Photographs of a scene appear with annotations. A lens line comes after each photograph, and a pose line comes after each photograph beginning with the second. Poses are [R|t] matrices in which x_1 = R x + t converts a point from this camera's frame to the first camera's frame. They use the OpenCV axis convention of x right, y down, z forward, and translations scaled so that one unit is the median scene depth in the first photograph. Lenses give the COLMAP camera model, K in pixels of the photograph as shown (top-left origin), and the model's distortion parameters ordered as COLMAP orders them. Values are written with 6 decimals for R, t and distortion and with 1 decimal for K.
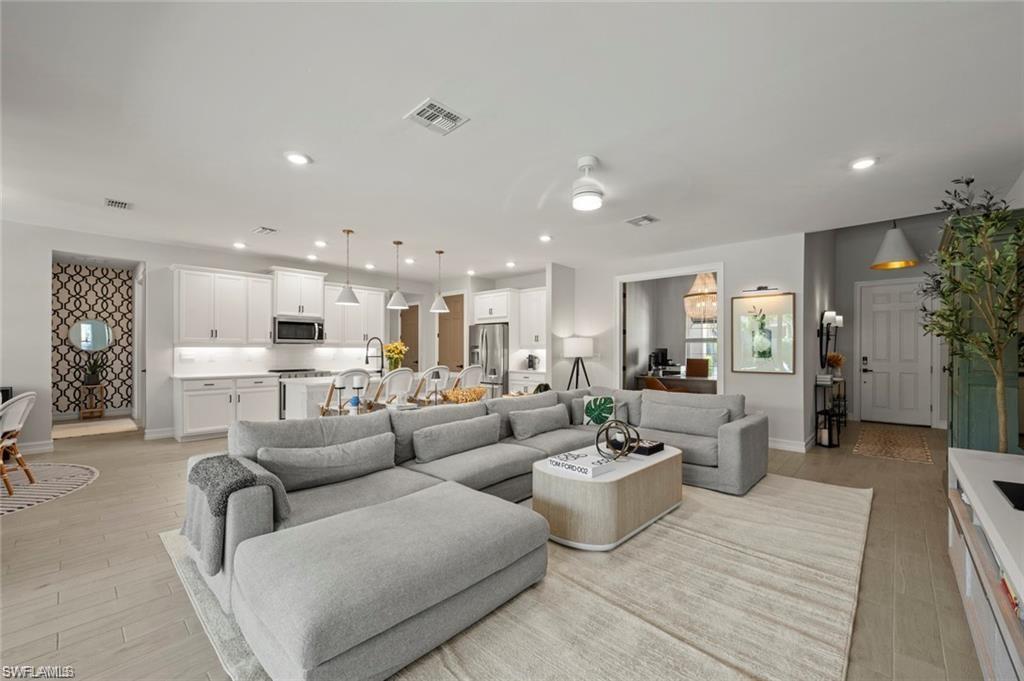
lens RADIAL K [[407.4, 0, 511.3], [0, 407.4, 349.0], [0, 0, 1]] dist [0.000291, 0.000169]
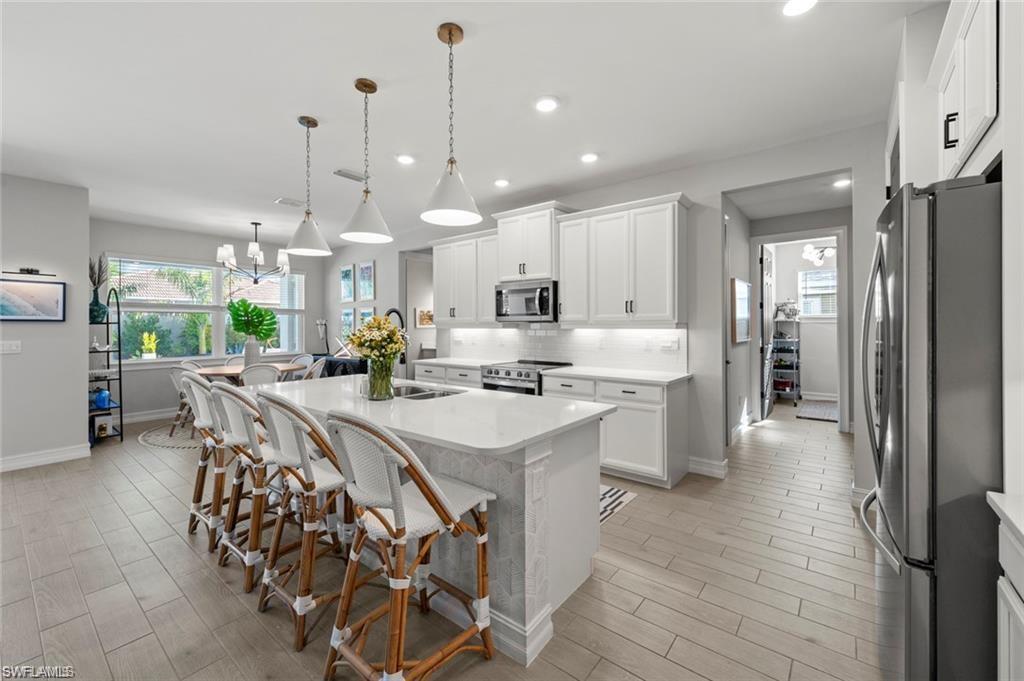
lens RADIAL K [[418.7, 0, 516.9], [0, 418.7, 326.2], [0, 0, 1]] dist [0.000609, 0.000004]
pose [[0.072153, -0.000338, -0.997394, 0.131590], [0.004083, 0.999992, -0.000044, -0.006639], [0.997385, -0.004069, 0.072154, 0.863944]]
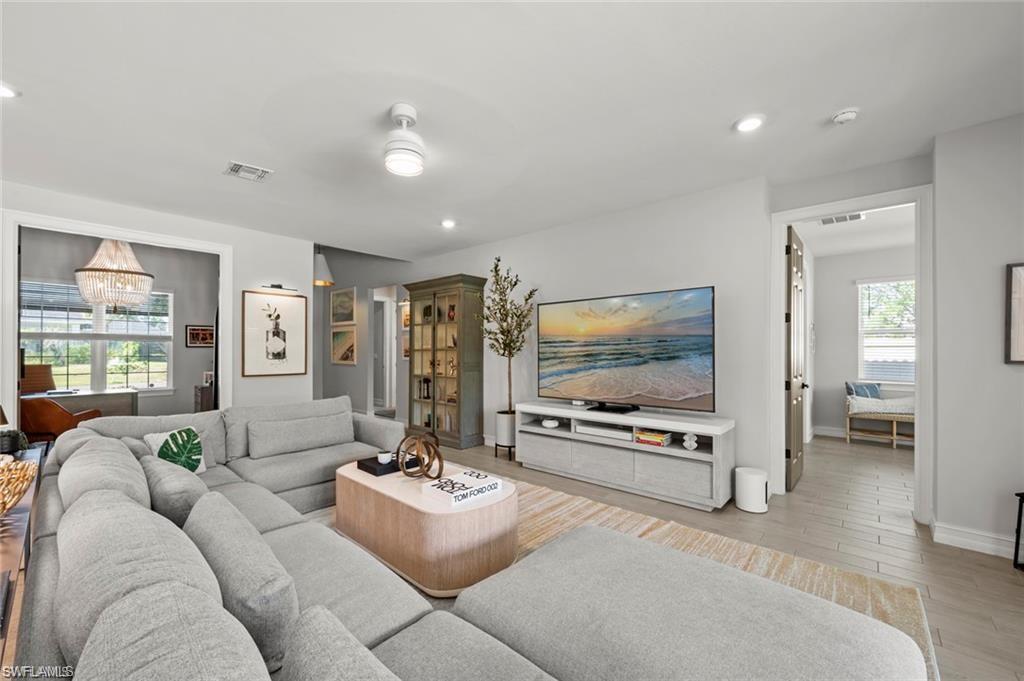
lens RADIAL K [[407.4, 0, 511.3], [0, 407.4, 349.0], [0, 0, 1]] dist [0.000291, 0.000169]
pose [[-0.017874, 0.002451, 0.999837, -0.252606], [-0.002742, 0.999993, -0.002500, -0.001286], [-0.999836, -0.002786, -0.017867, 0.339513]]
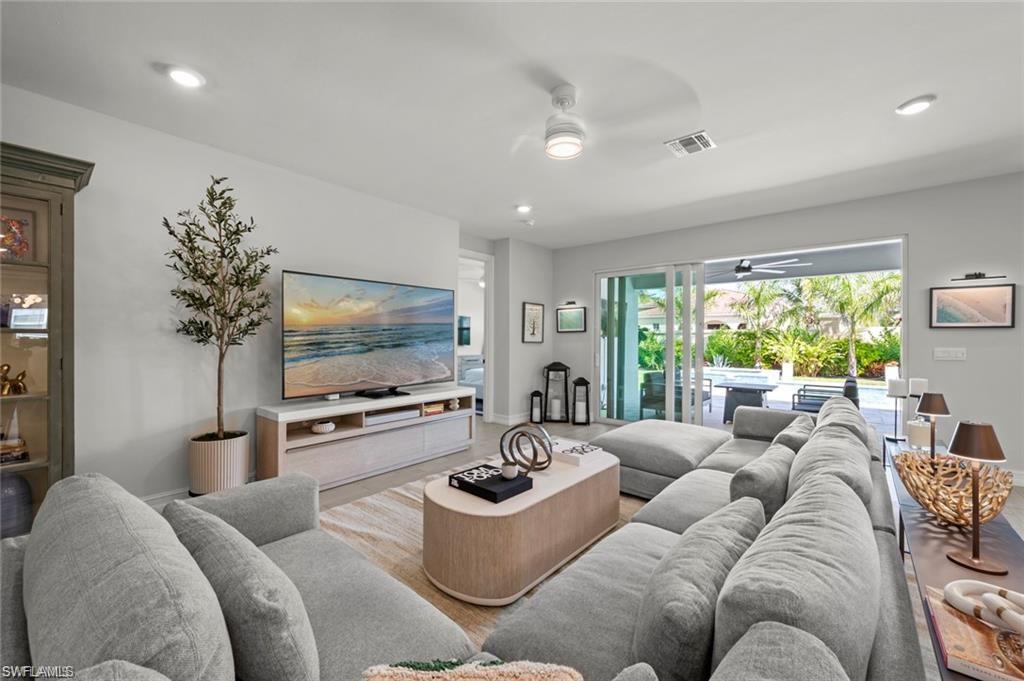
lens RADIAL K [[409.2, 0, 513.7], [0, 409.2, 339.2], [0, 0, 1]] dist [-0.001086, -0.000028]
pose [[-0.998935, -0.005893, -0.045765, 0.140845], [-0.005903, 0.999983, 0.000091, 0.001551], [0.045763, 0.000361, -0.998952, 0.754030]]
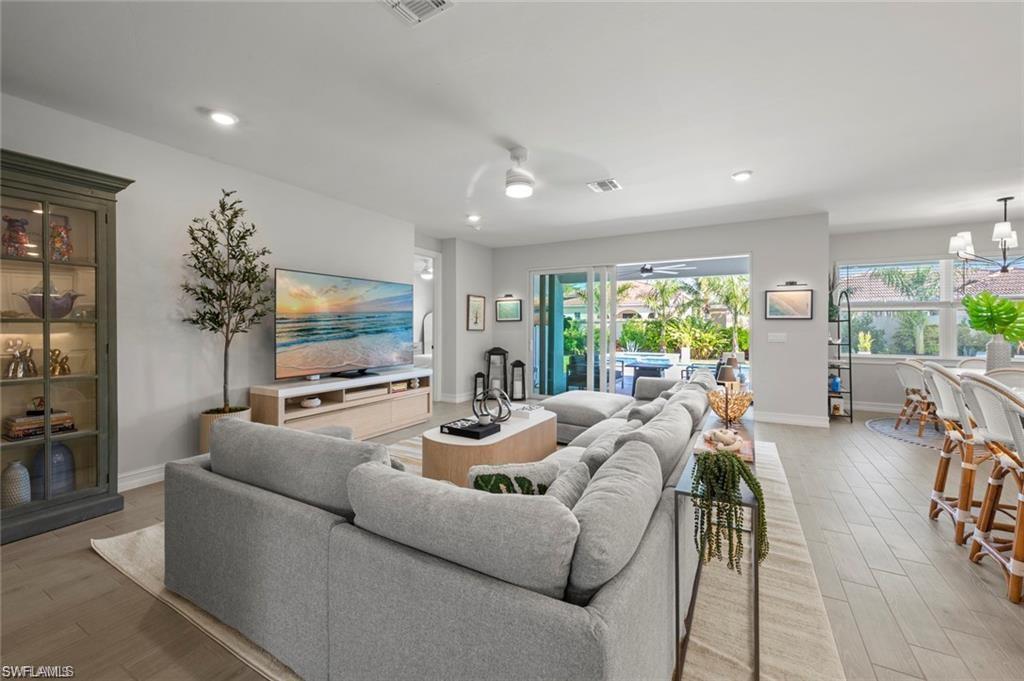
lens RADIAL K [[414.8, 0, 516.6], [0, 414.8, 326.0], [0, 0, 1]] dist [0.003958, 0.000758]
pose [[-0.972143, -0.005795, -0.234317, 0.199224], [-0.005000, 0.999980, -0.003983, 0.001617], [0.234335, -0.002701, -0.972152, 0.884580]]
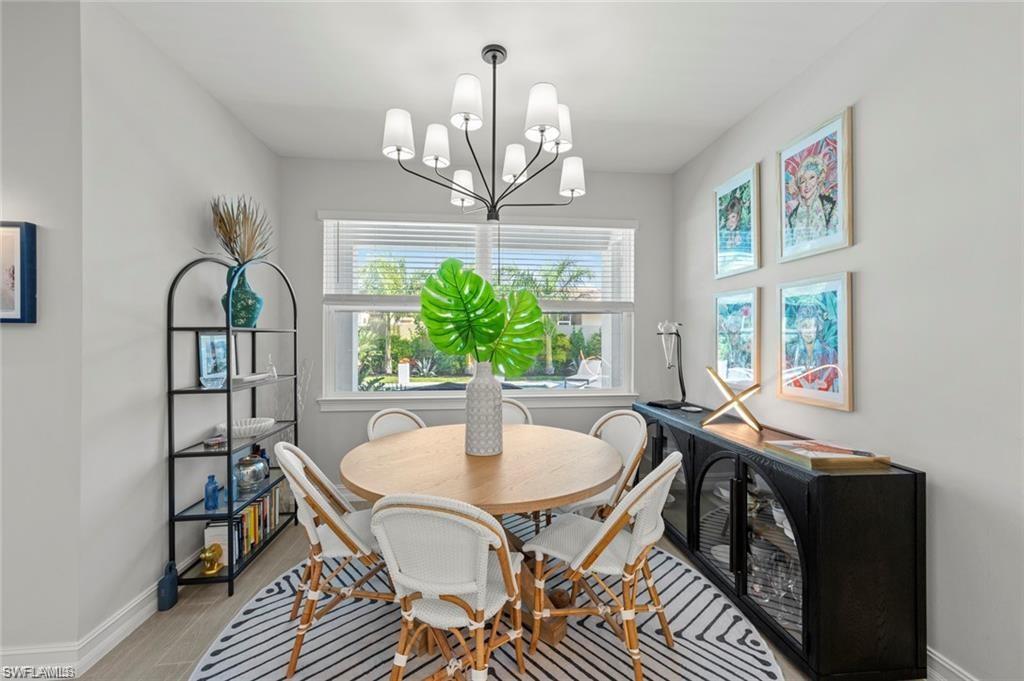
lens RADIAL K [[413.6, 0, 512.3], [0, 413.6, 334.8], [0, 0, 1]] dist [0.001978, 0.000194]
pose [[-0.665244, -0.004713, -0.746611, -0.488867], [-0.003163, 0.999989, -0.003495, -0.009414], [0.746619, 0.000037, -0.665251, 0.628176]]
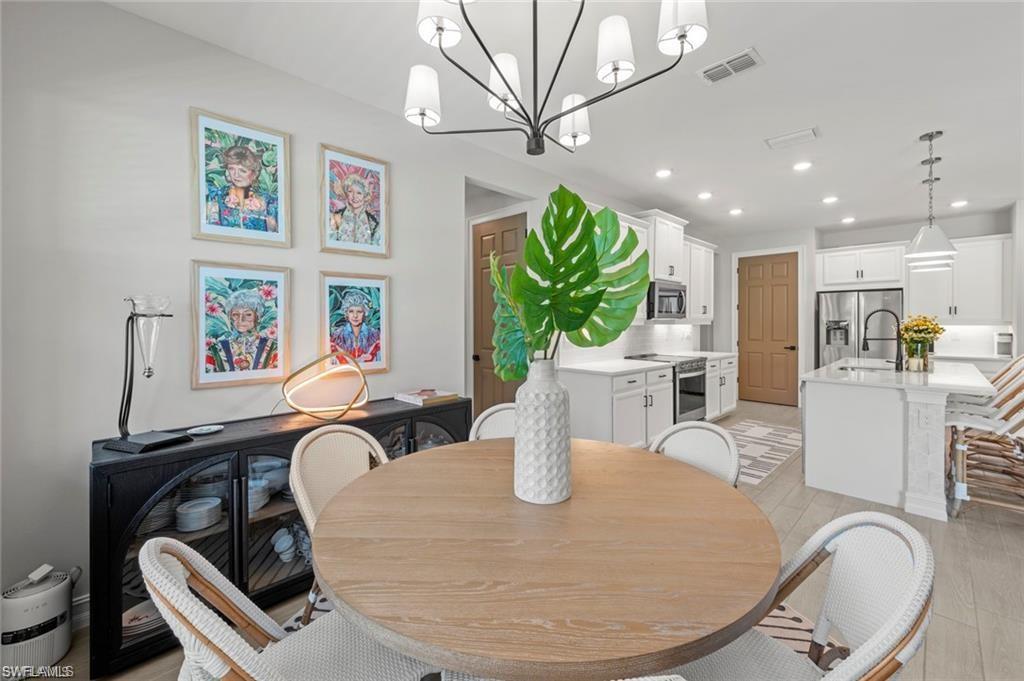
lens RADIAL K [[414.8, 0, 516.6], [0, 414.8, 326.0], [0, 0, 1]] dist [0.003958, 0.000758]
pose [[0.998673, -0.003258, -0.051390, -0.688829], [0.003660, 0.999964, 0.007716, -0.007420], [0.051363, -0.007894, 0.998649, 0.235886]]
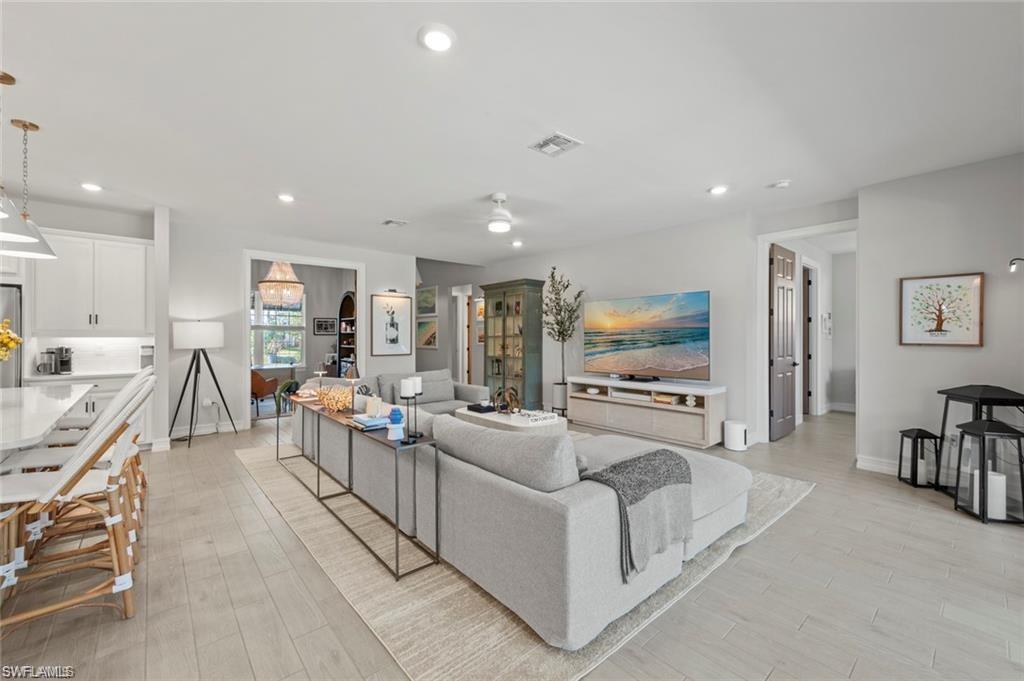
lens RADIAL K [[413.6, 0, 512.3], [0, 413.6, 334.8], [0, 0, 1]] dist [0.001978, 0.000194]
pose [[0.110040, 0.003456, 0.993921, -0.484435], [-0.000813, 0.999994, -0.003387, -0.002096], [-0.993927, -0.000436, 0.110042, 0.340495]]
